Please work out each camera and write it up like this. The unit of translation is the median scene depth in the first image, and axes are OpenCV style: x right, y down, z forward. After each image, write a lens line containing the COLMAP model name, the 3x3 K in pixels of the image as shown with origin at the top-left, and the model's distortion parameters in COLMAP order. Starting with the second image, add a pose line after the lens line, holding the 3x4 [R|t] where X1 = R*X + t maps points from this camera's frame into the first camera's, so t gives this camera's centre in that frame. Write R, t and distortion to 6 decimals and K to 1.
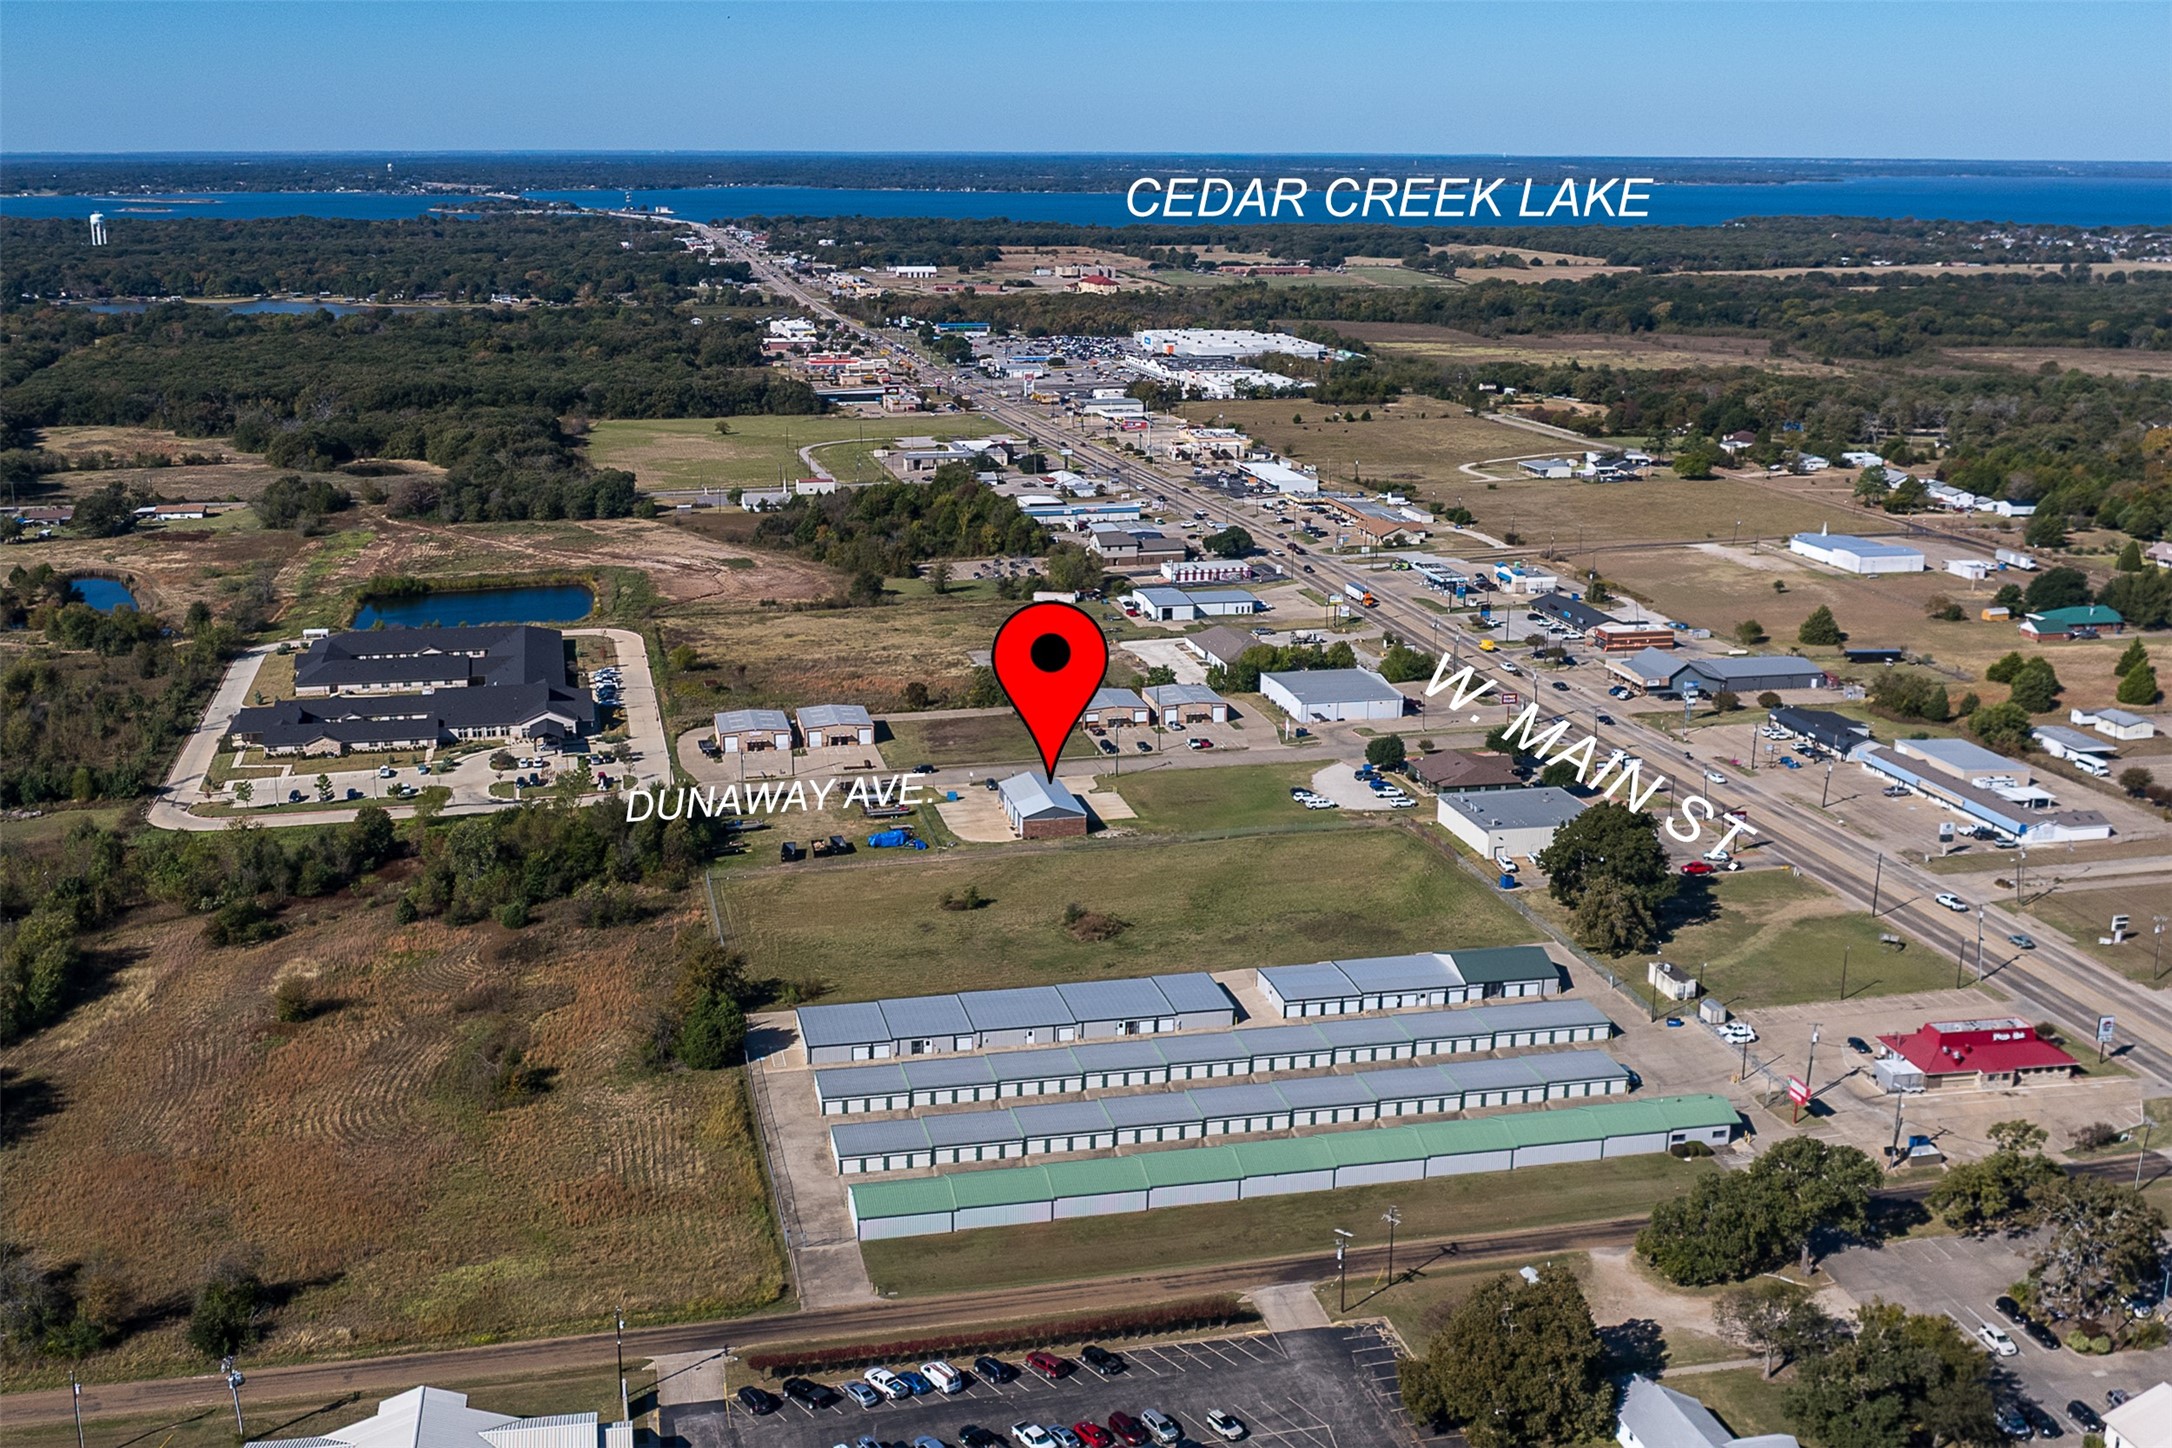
lens RADIAL K [[2240.9, 0, 1086.0], [0, 2240.9, 724.0], [0, 0, 1]] dist [-0.022927, -0.026954]
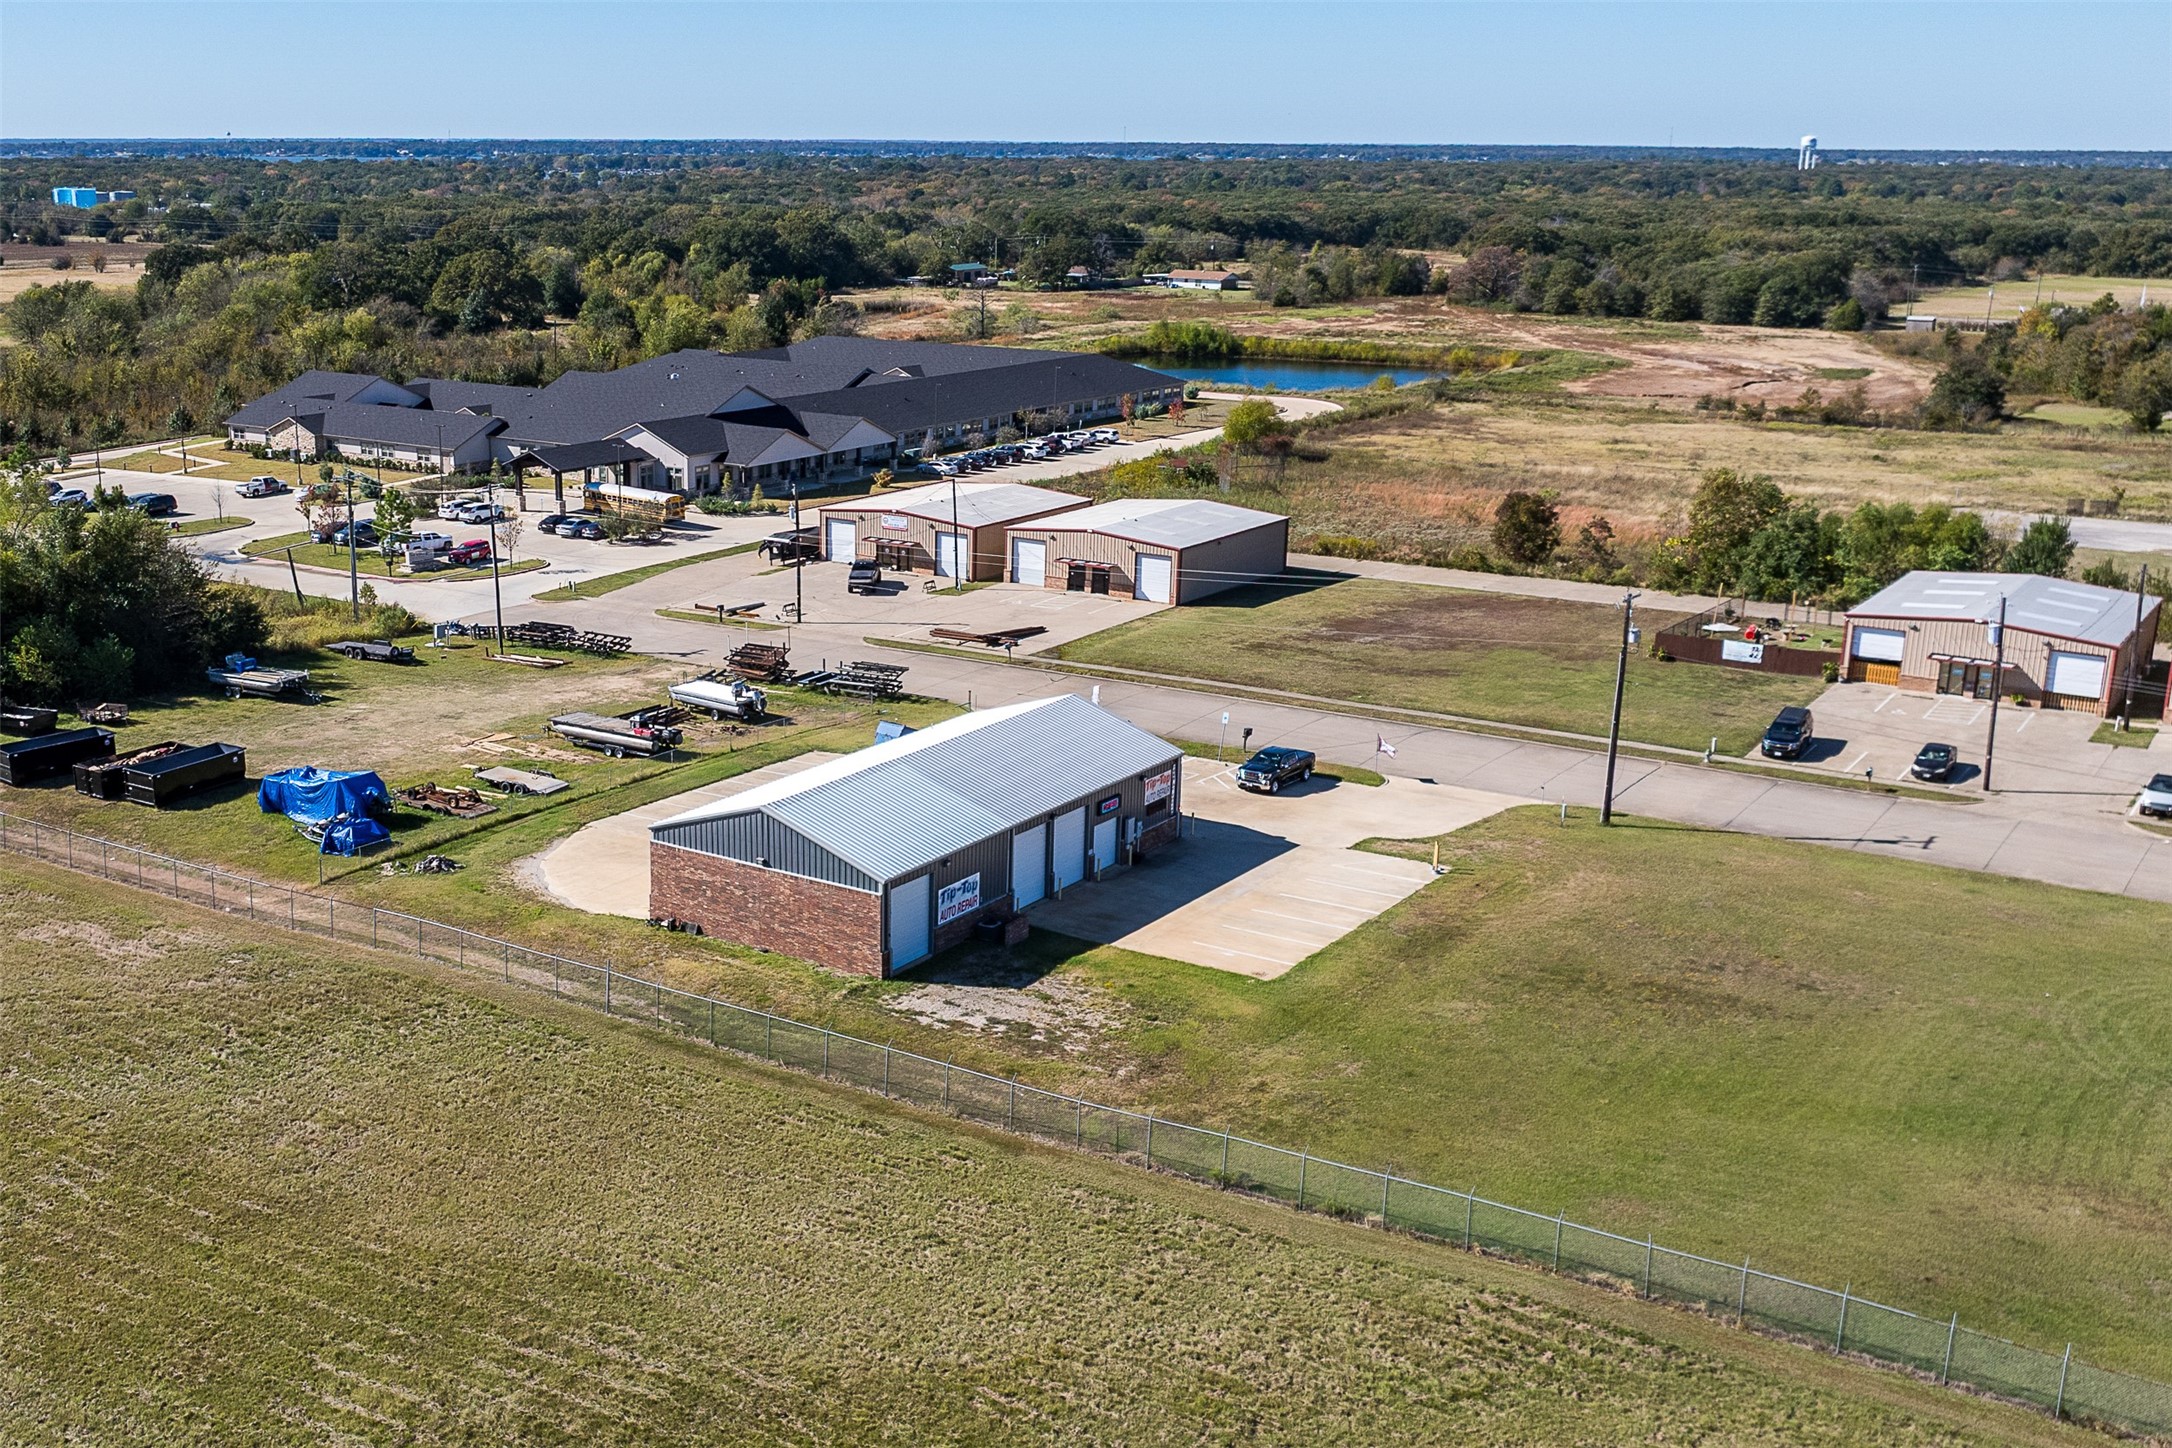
lens RADIAL K [[2064.9, 0, 1086.0], [0, 2064.9, 724.0], [0, 0, 1]] dist [-0.011443, -0.030774]
pose [[0.734054, 0.185787, -0.653183, 0.107957], [-0.196015, 0.978876, 0.058142, 0.011414], [0.650187, 0.085355, 0.754965, 0.776824]]
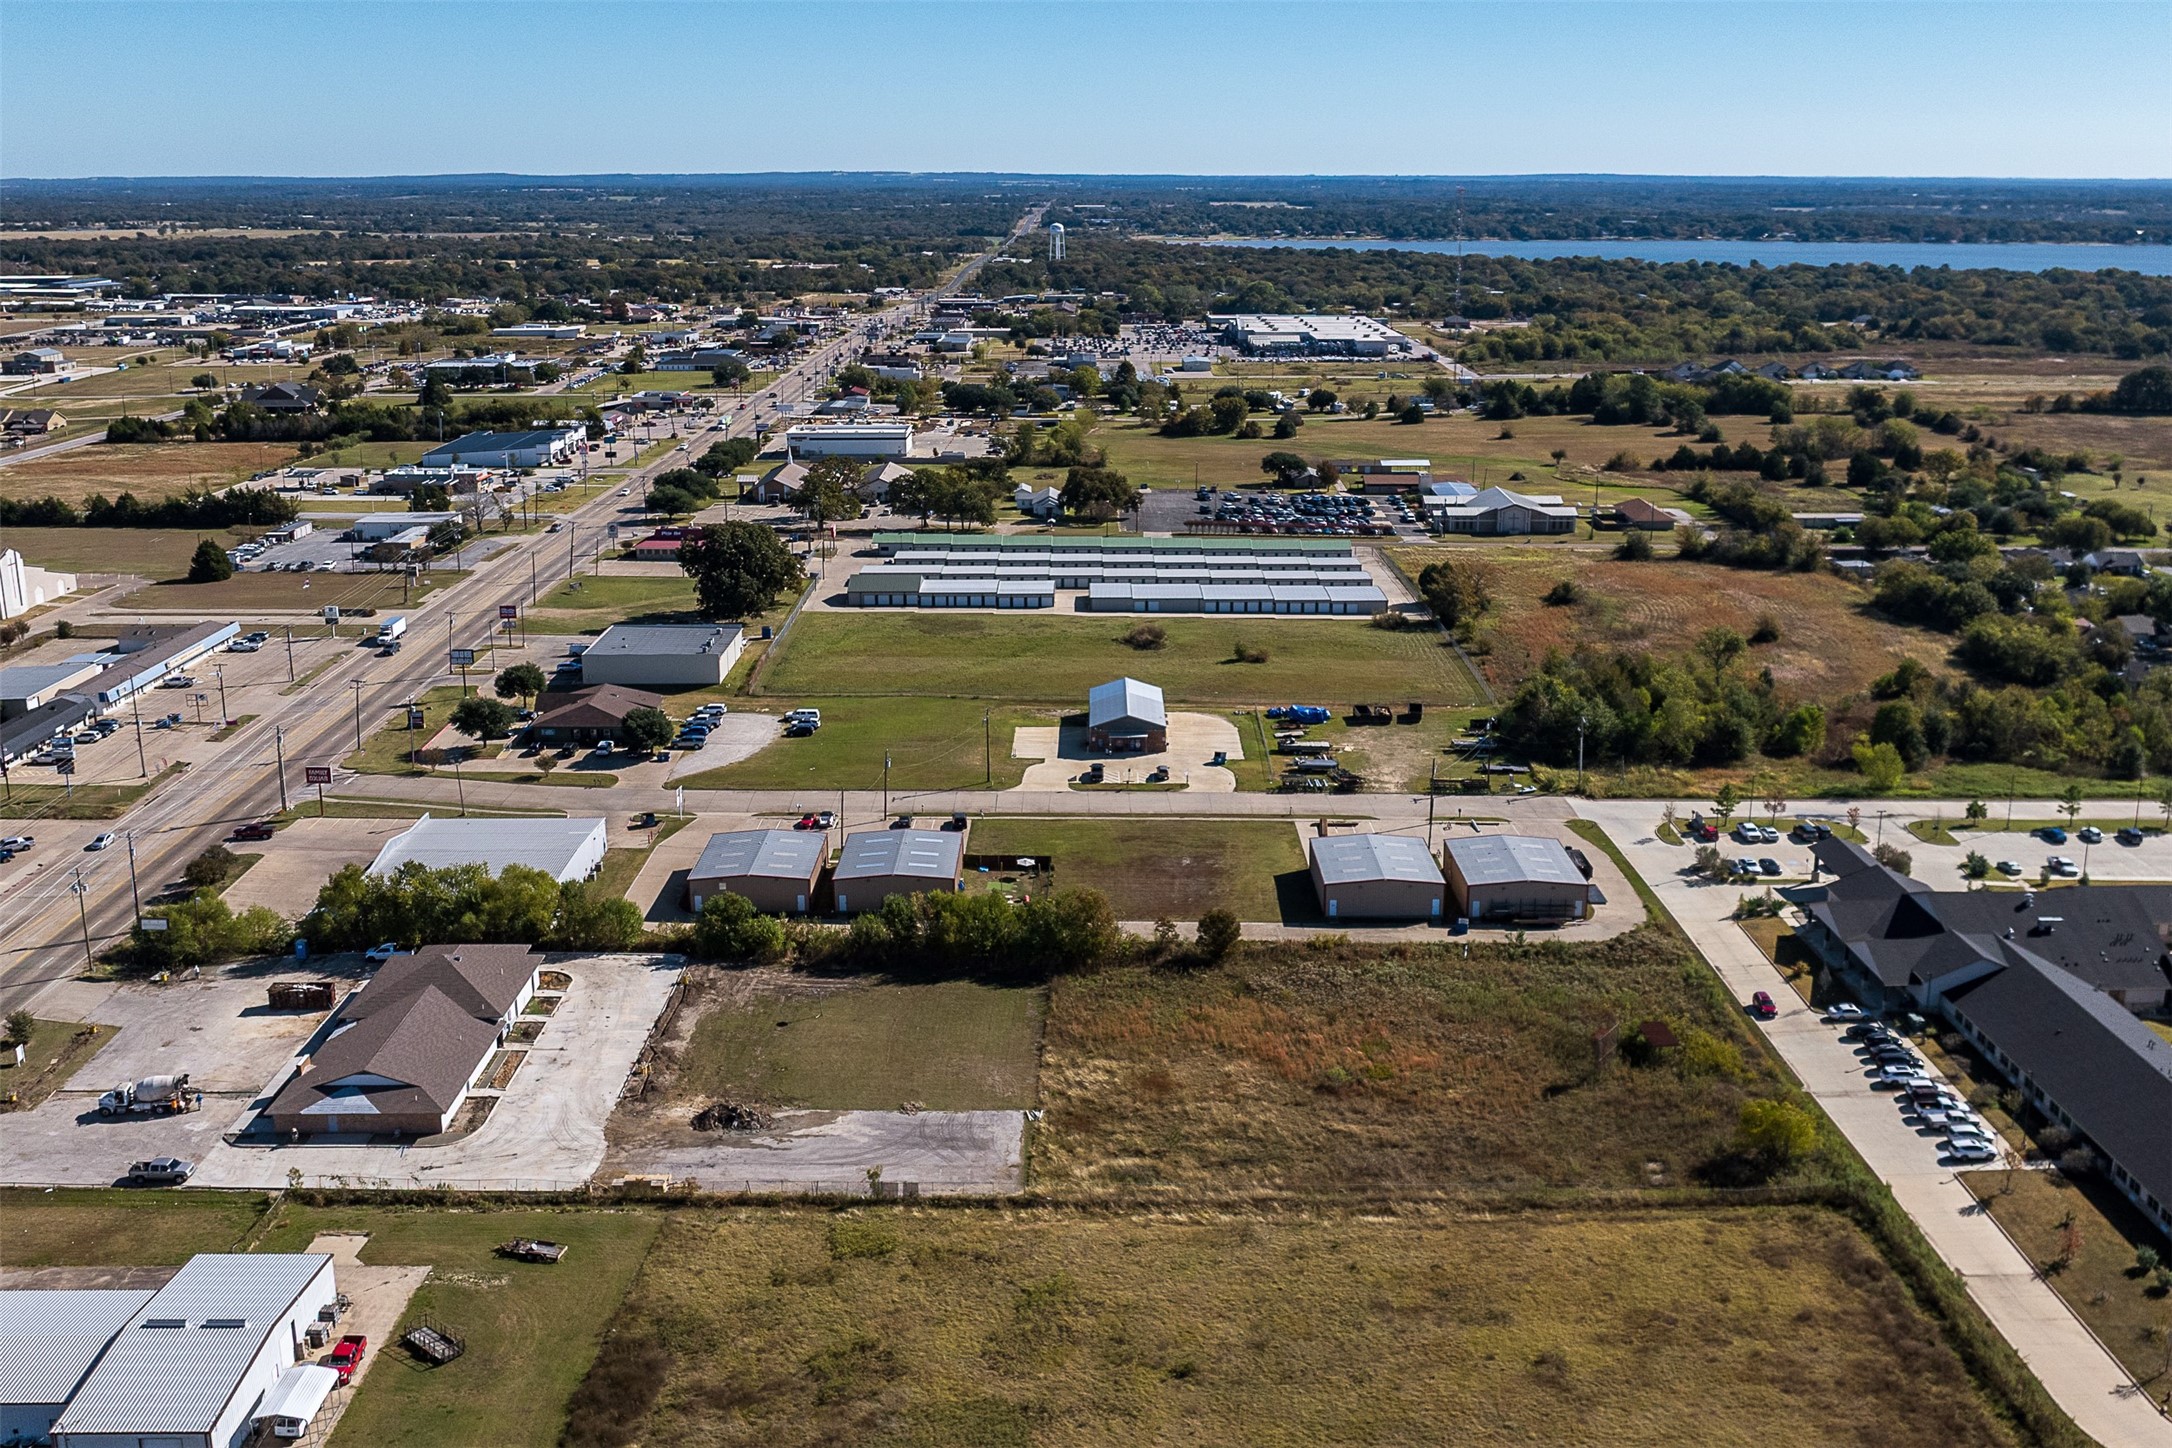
lens RADIAL K [[2064.9, 0, 1086.0], [0, 2064.9, 724.0], [0, 0, 1]] dist [-0.011443, -0.030774]
pose [[-0.975824, -0.058794, 0.210501, -0.156338], [0.052222, 0.872516, 0.485787, -0.314570], [-0.212227, 0.485035, -0.848352, 1.520149]]
